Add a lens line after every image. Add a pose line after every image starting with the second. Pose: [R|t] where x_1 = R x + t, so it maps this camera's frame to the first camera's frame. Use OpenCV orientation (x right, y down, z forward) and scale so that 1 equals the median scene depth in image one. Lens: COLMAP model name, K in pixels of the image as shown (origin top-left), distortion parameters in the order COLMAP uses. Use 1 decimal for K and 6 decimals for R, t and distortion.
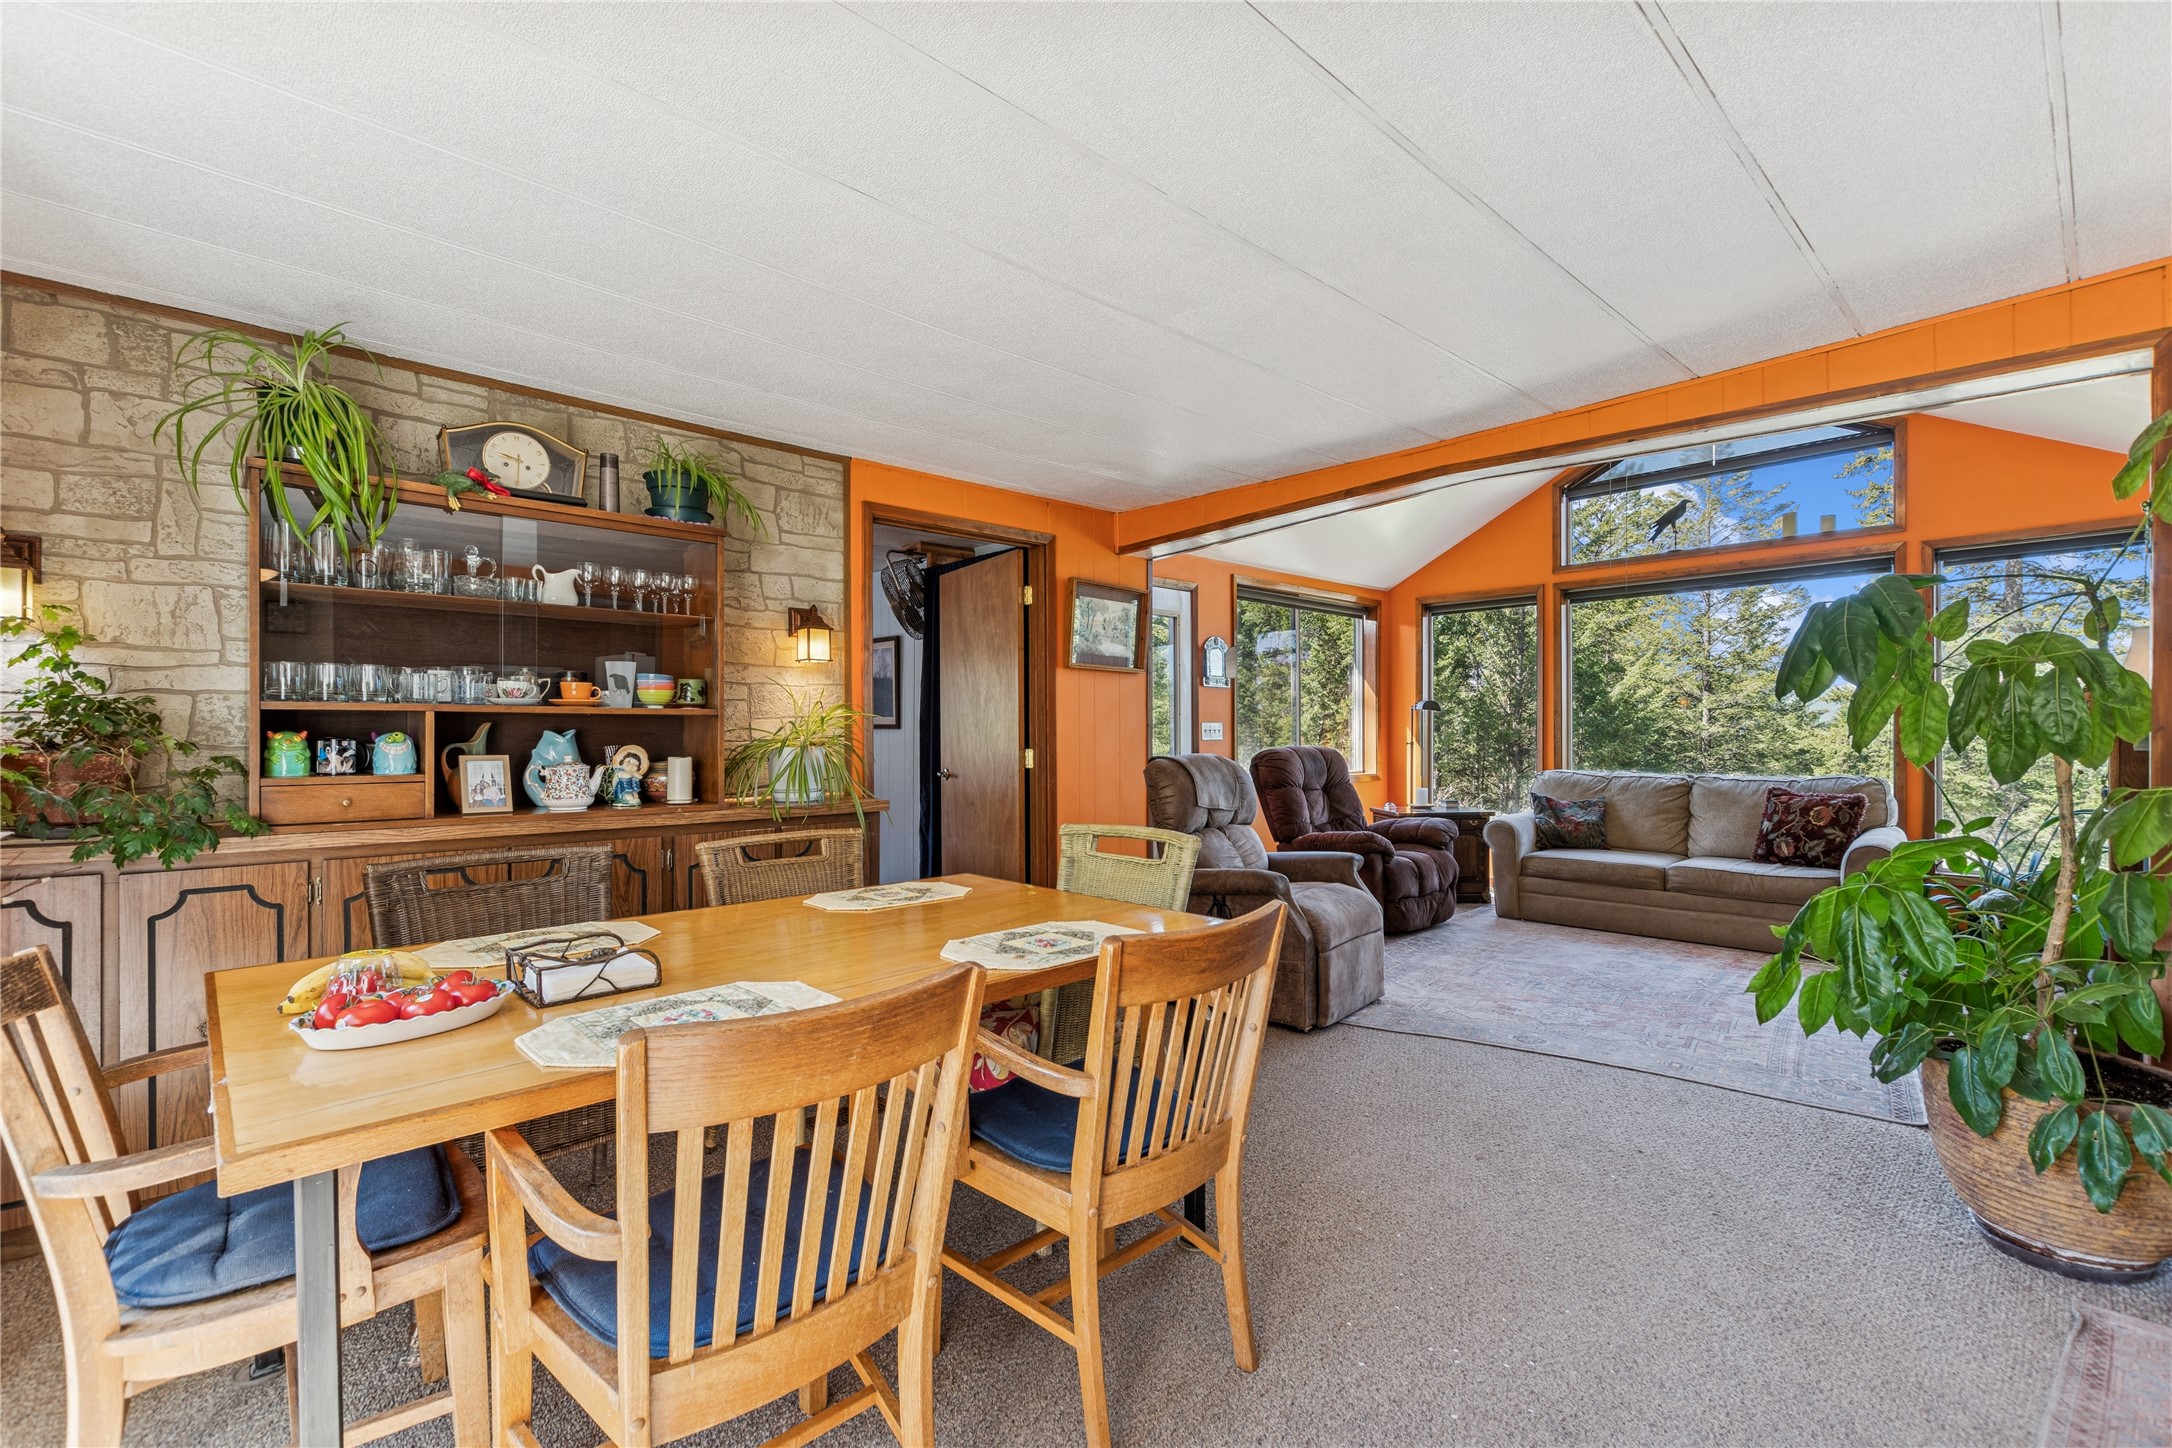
lens RADIAL K [[954.4, 0, 1087.3], [0, 954.4, 724.5], [0, 0, 1]] dist [0.000674, -0.001795]
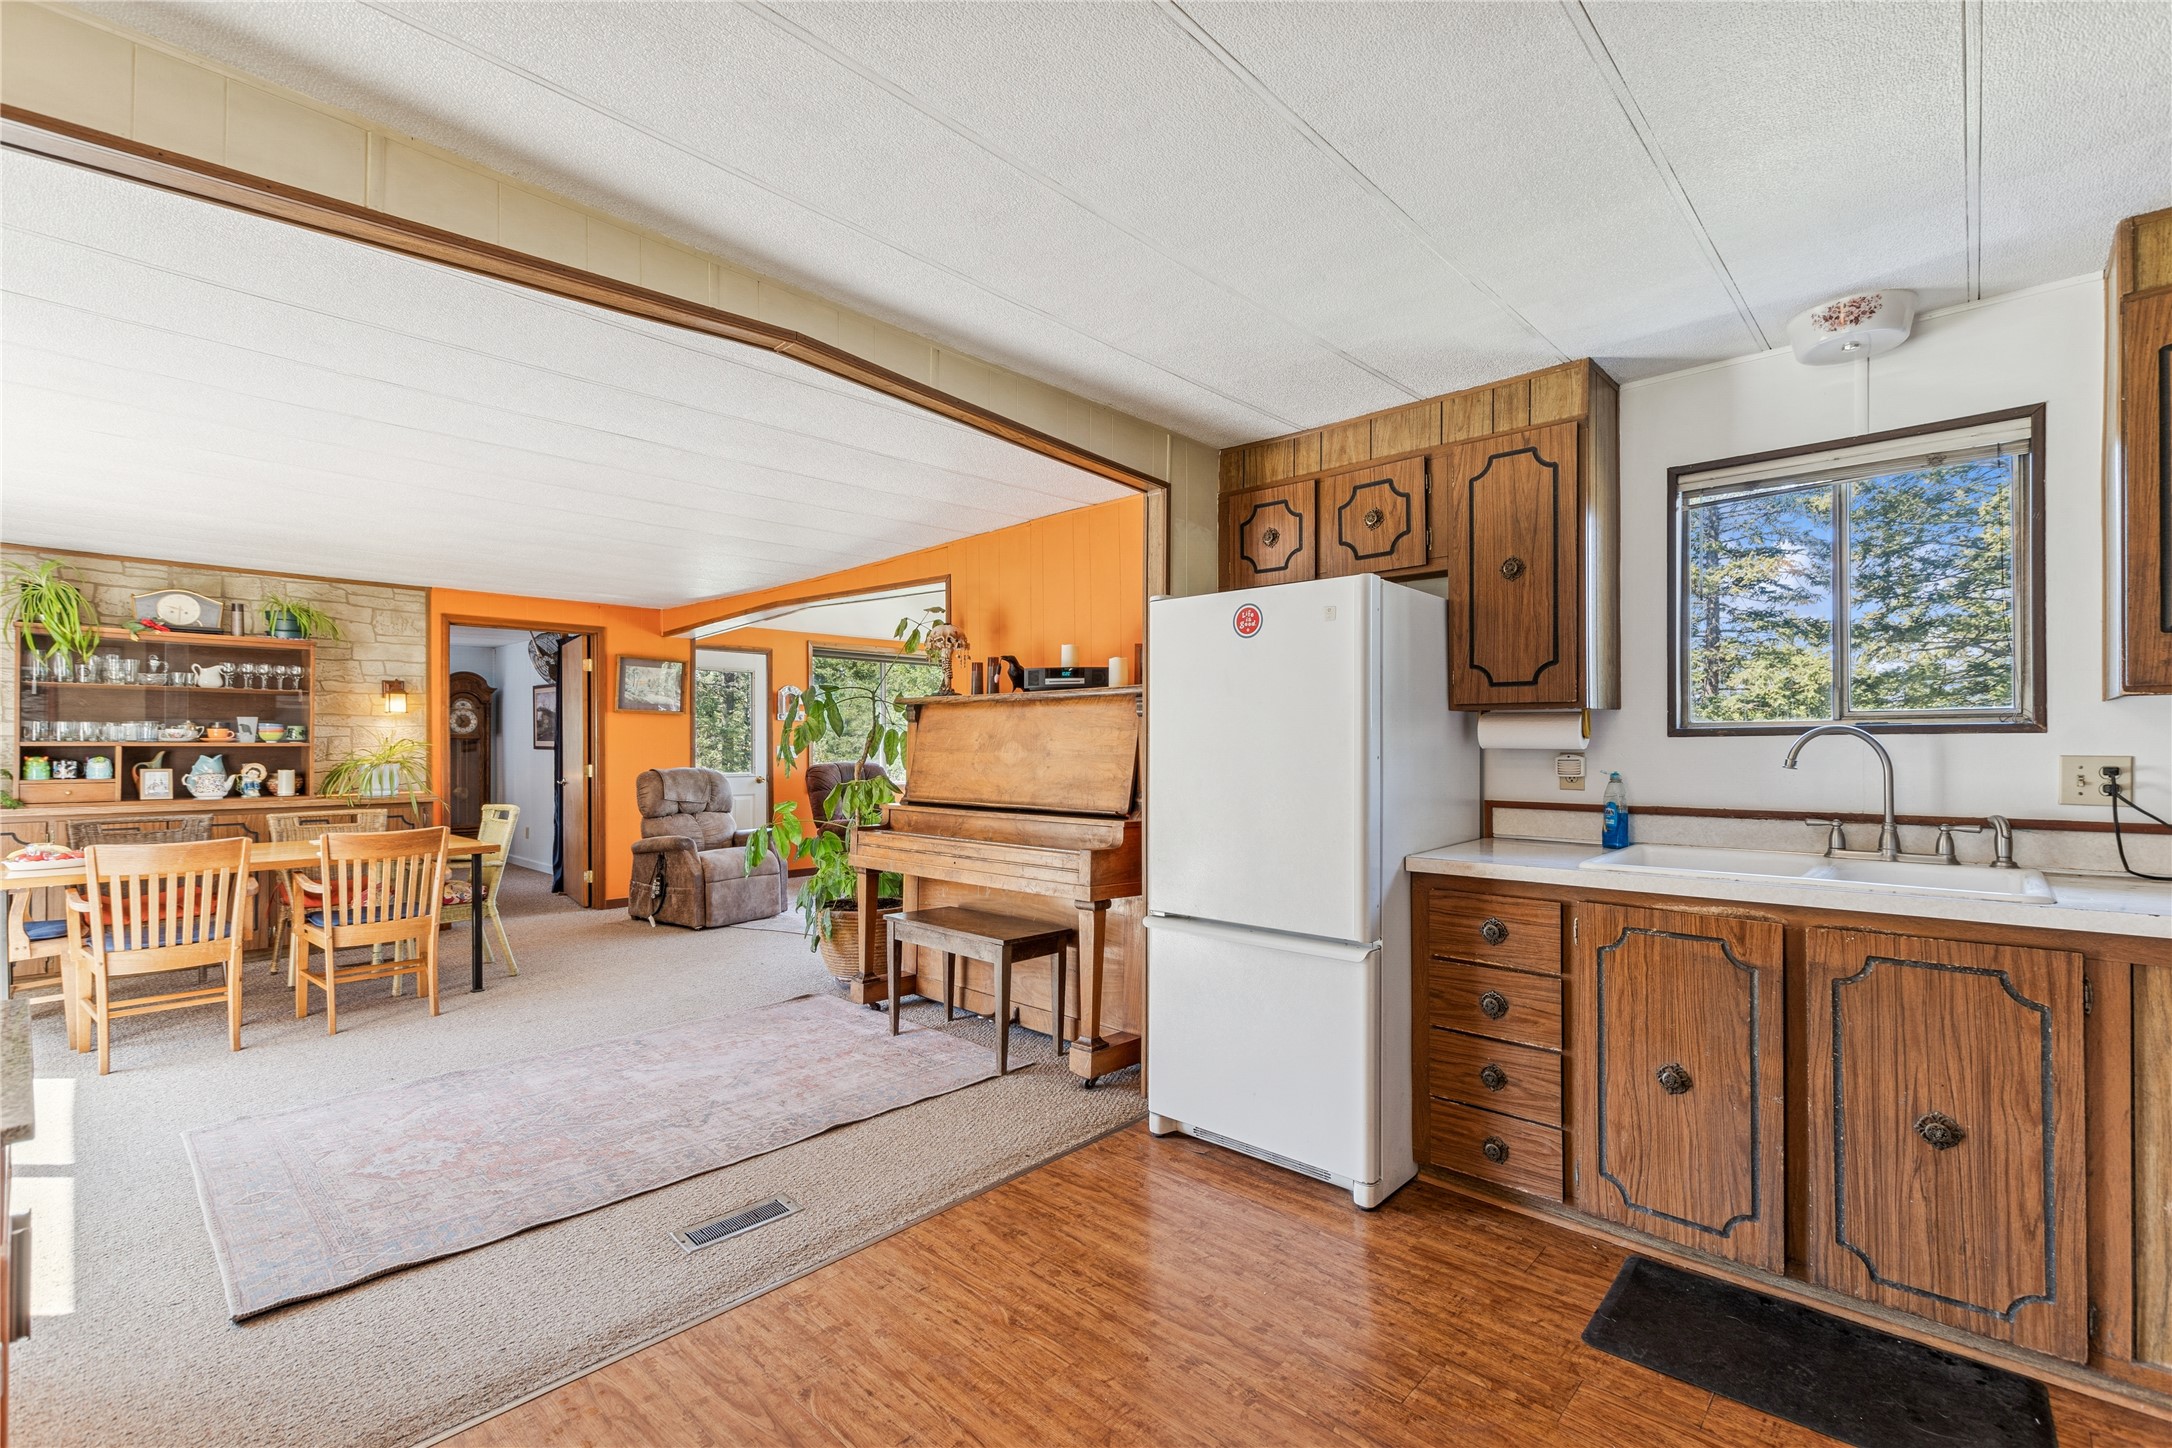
lens RADIAL K [[954.4, 0, 1088.9], [0, 954.4, 736.0], [0, 0, 1]] dist [0.000674, -0.001795]
pose [[0.997255, 0.000923, 0.074039, 0.961555], [-0.000724, 0.999996, -0.002718, -0.026047], [-0.074041, 0.002657, 0.997252, -0.913888]]
